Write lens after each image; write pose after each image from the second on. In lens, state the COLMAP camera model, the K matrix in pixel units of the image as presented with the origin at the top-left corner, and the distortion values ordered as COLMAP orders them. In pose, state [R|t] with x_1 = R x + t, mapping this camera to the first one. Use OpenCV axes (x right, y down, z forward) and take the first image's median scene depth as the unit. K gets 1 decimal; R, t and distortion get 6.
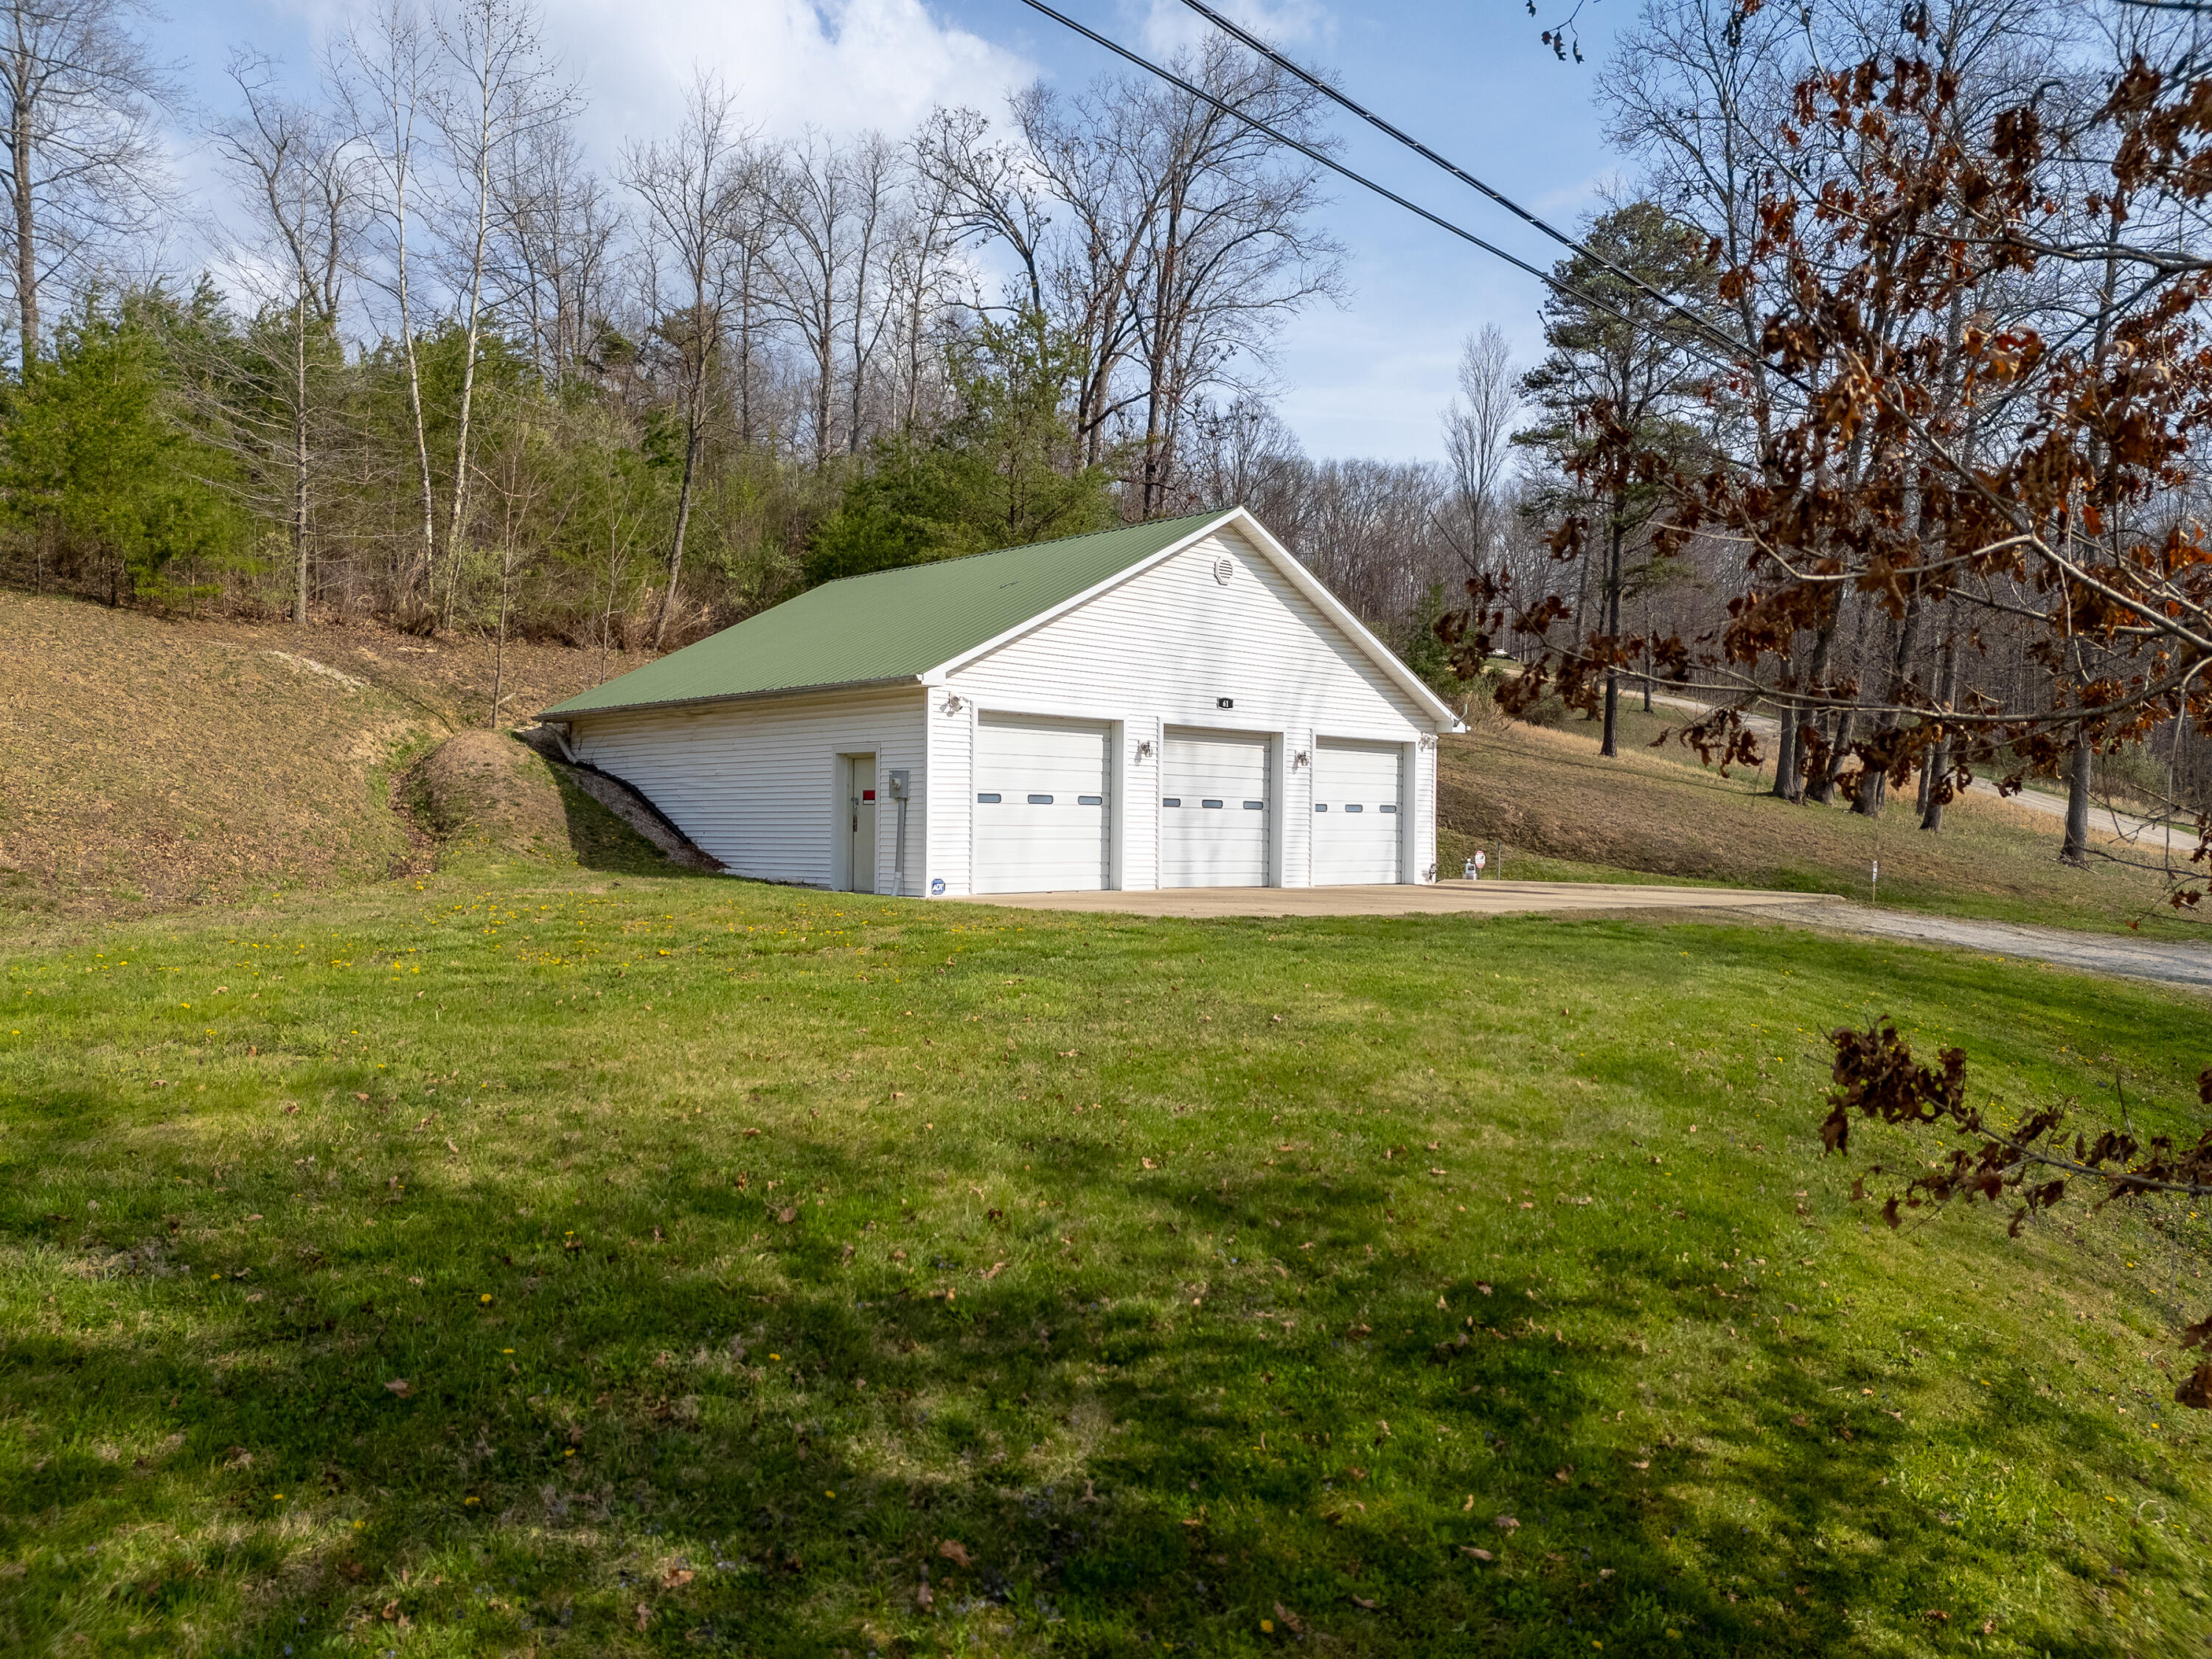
lens RADIAL K [[1624.8, 0, 1099.3], [0, 1624.8, 836.9], [0, 0, 1]] dist [0.071362, -0.075533]
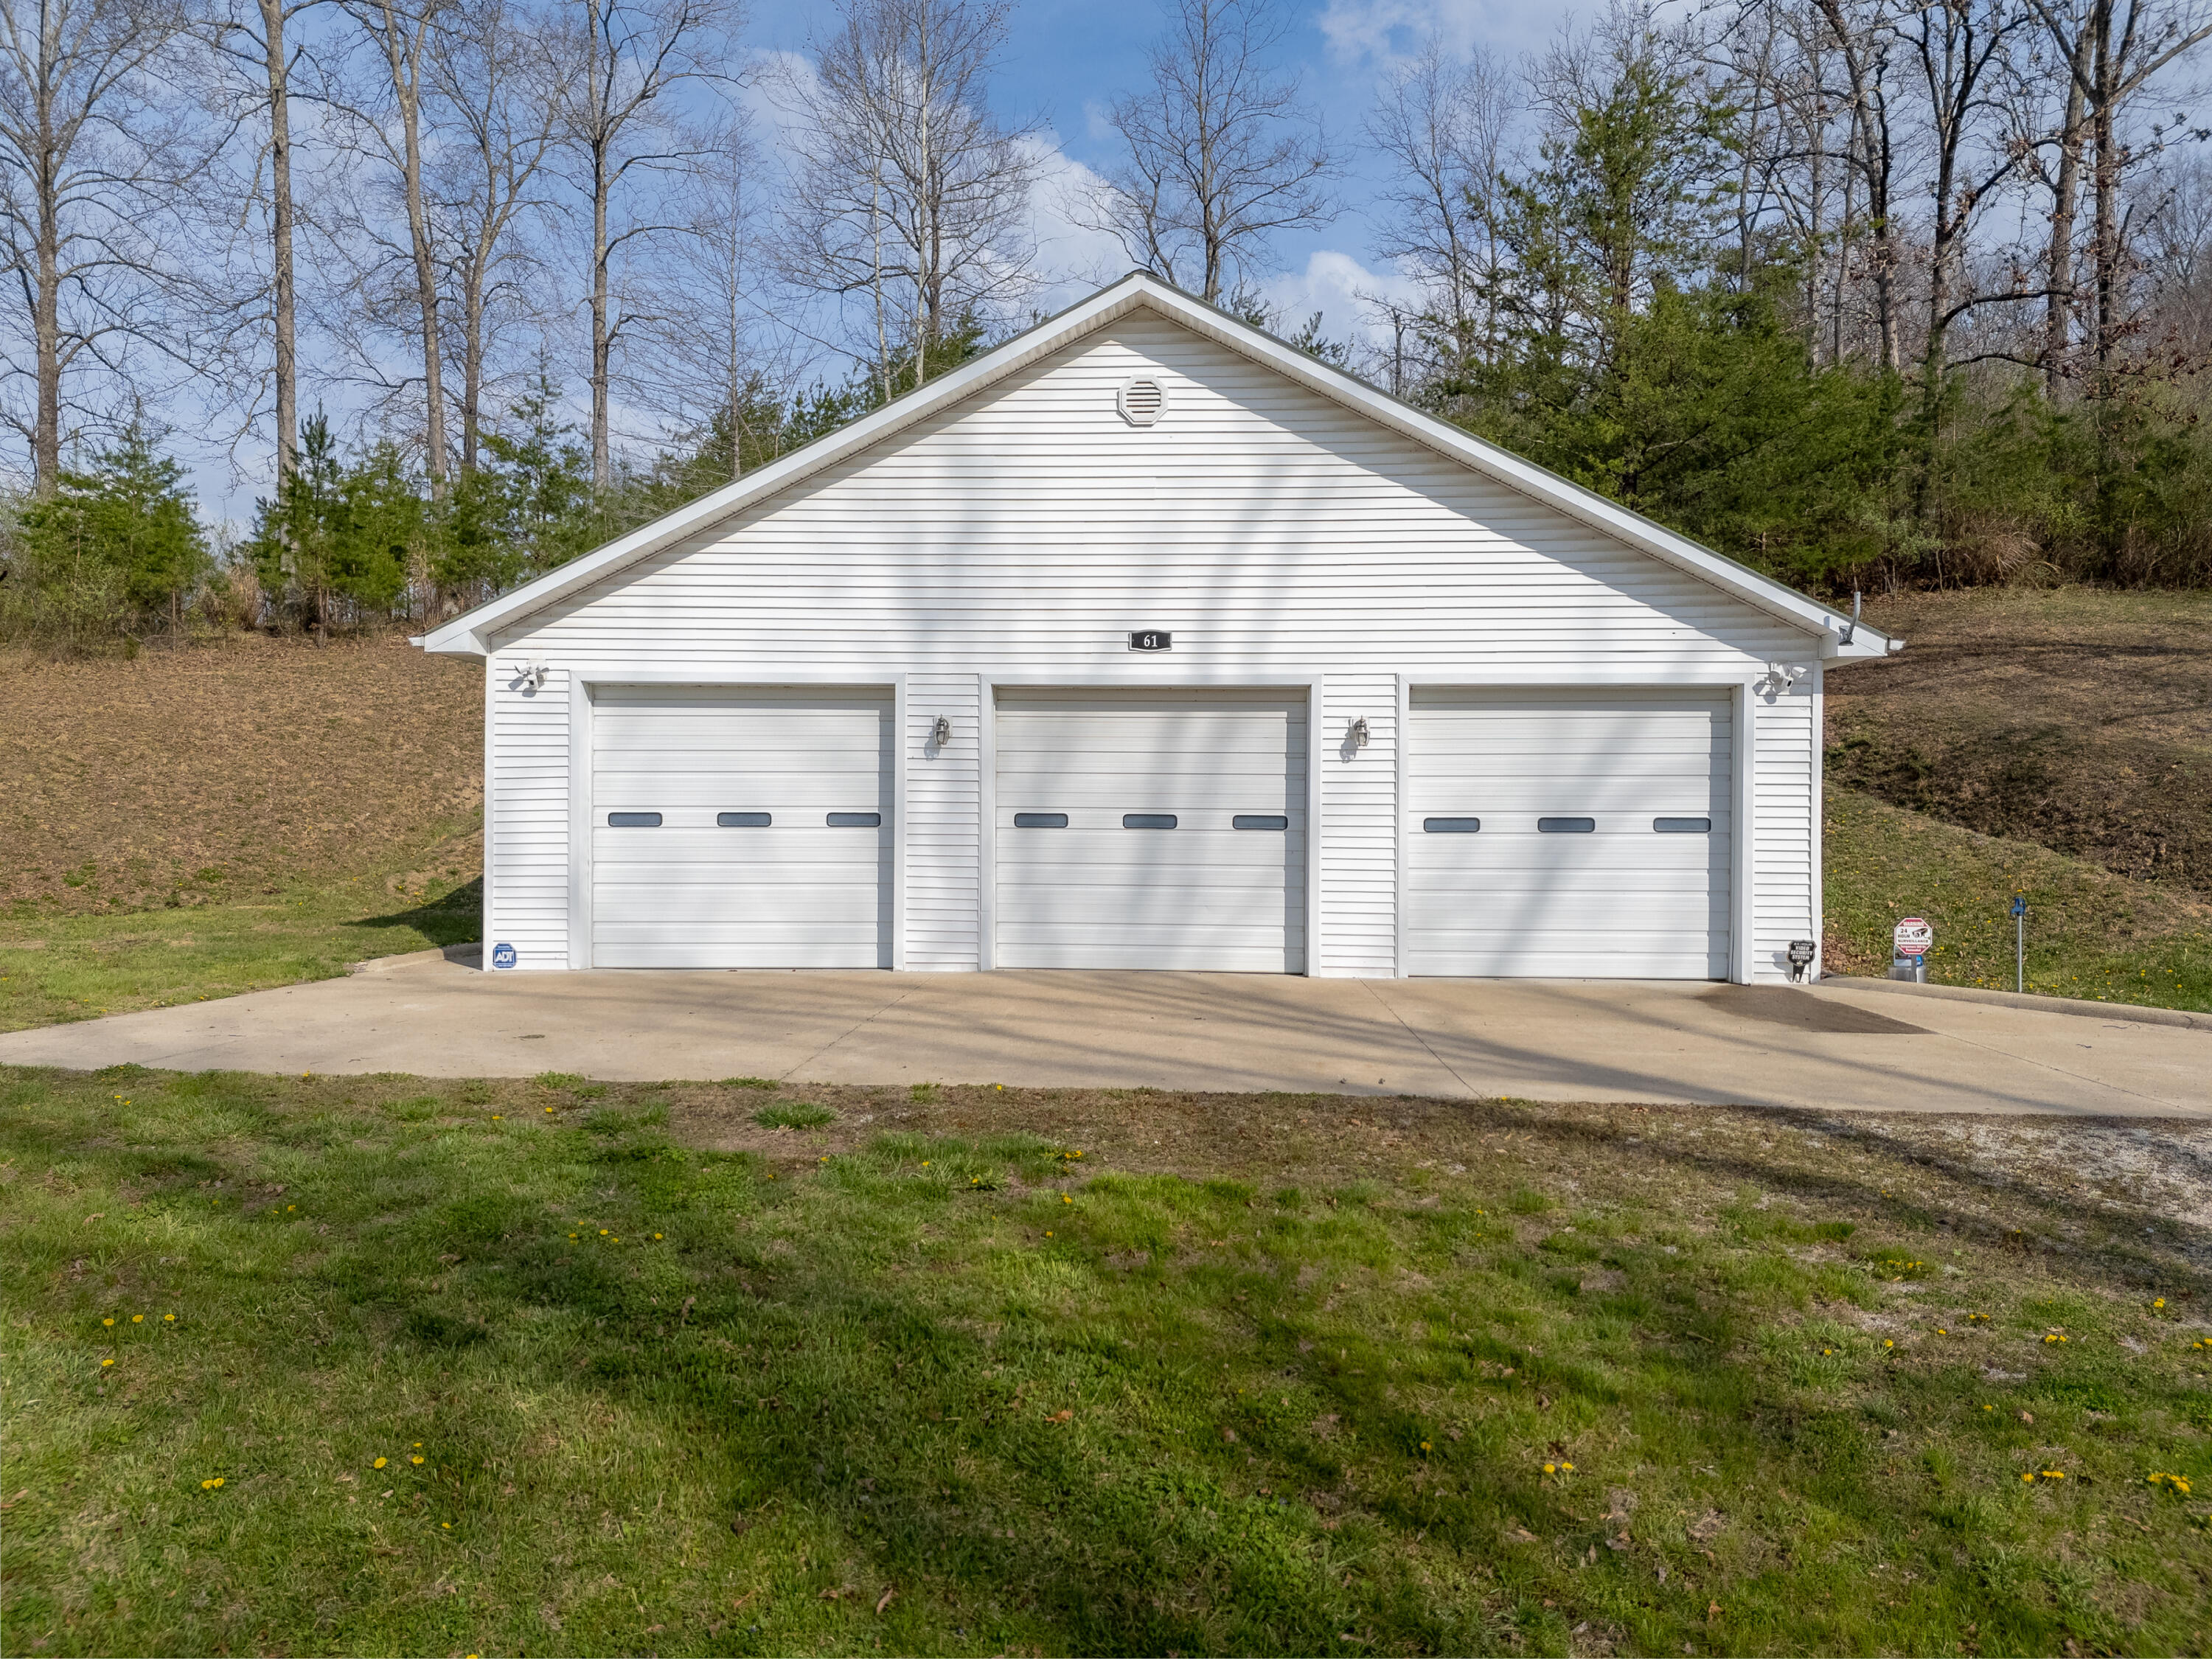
lens RADIAL K [[1624.8, 0, 1120.3], [0, 1624.8, 842.0], [0, 0, 1]] dist [0.071362, -0.075533]
pose [[0.690761, -0.001431, -0.723081, 0.418602], [-0.001230, 0.999994, -0.003154, -0.010335], [0.723082, 0.003068, 0.690756, 0.541751]]
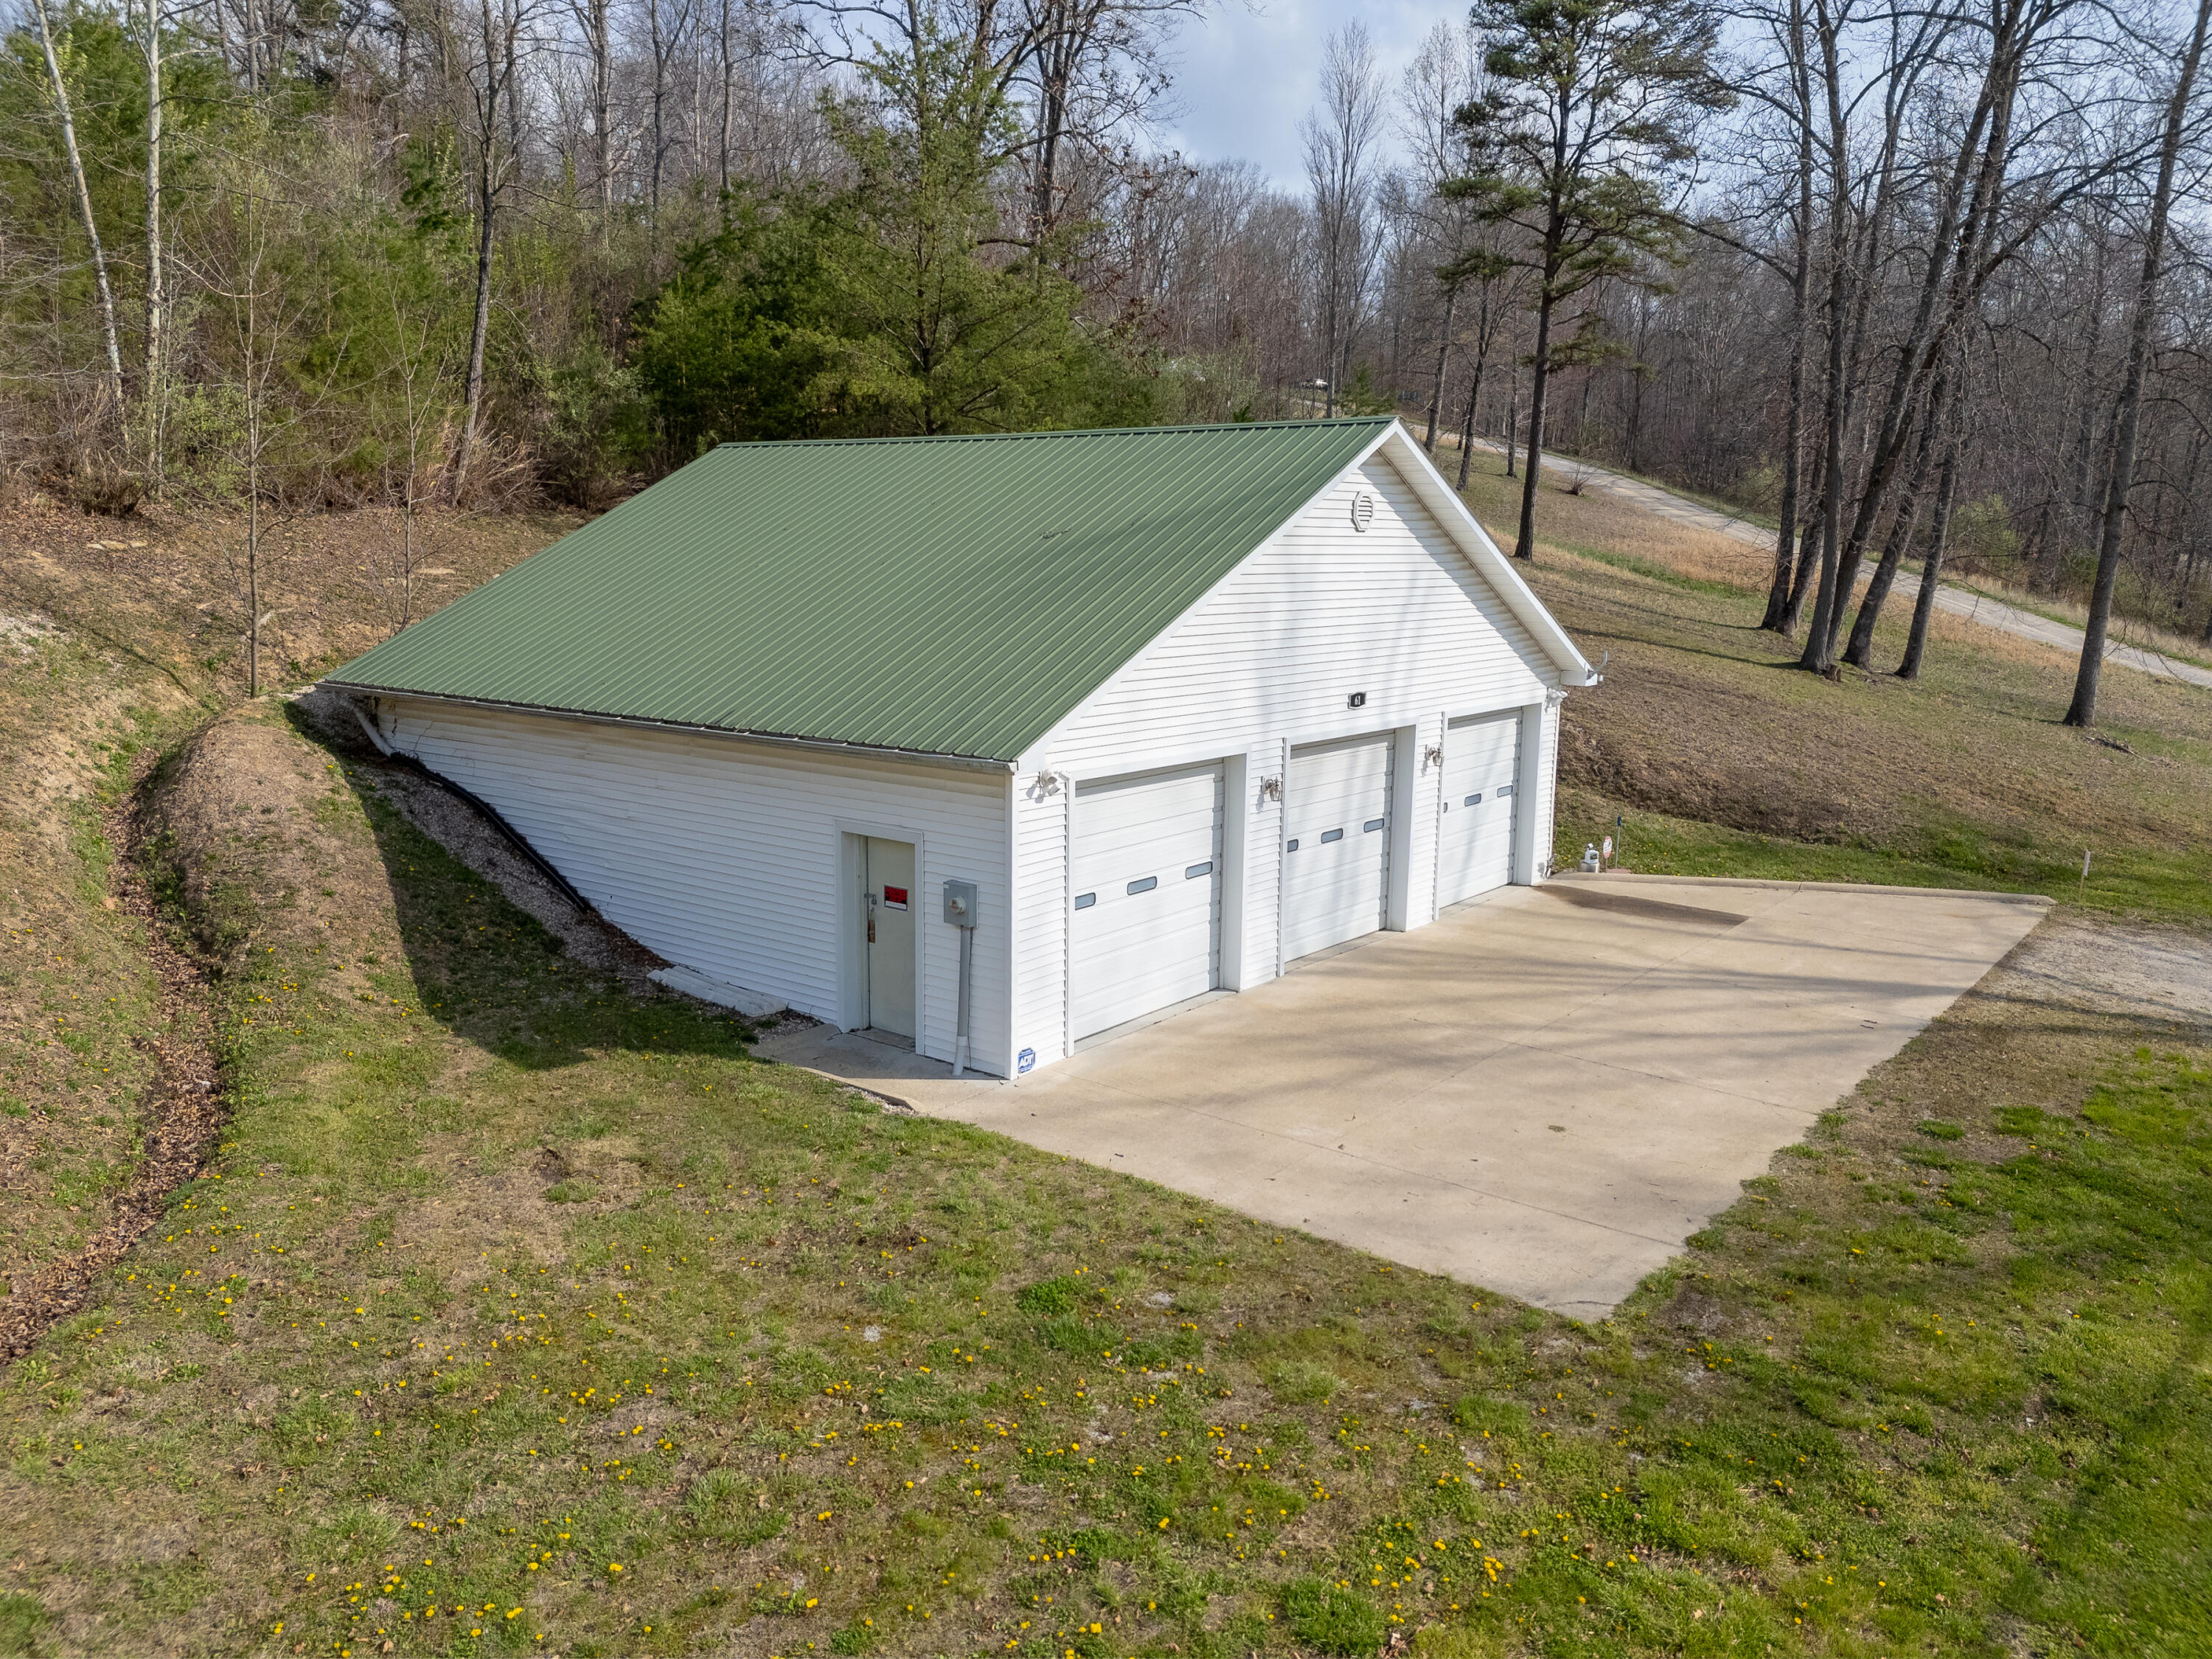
lens RADIAL K [[1624.8, 0, 1098.2], [0, 1624.8, 844.4], [0, 0, 1]] dist [0.071362, -0.075533]
pose [[0.989882, -0.024447, 0.139770, -0.121100], [-0.001333, 0.983400, 0.181444, -0.132662], [-0.141885, -0.179795, 0.973418, 0.274641]]
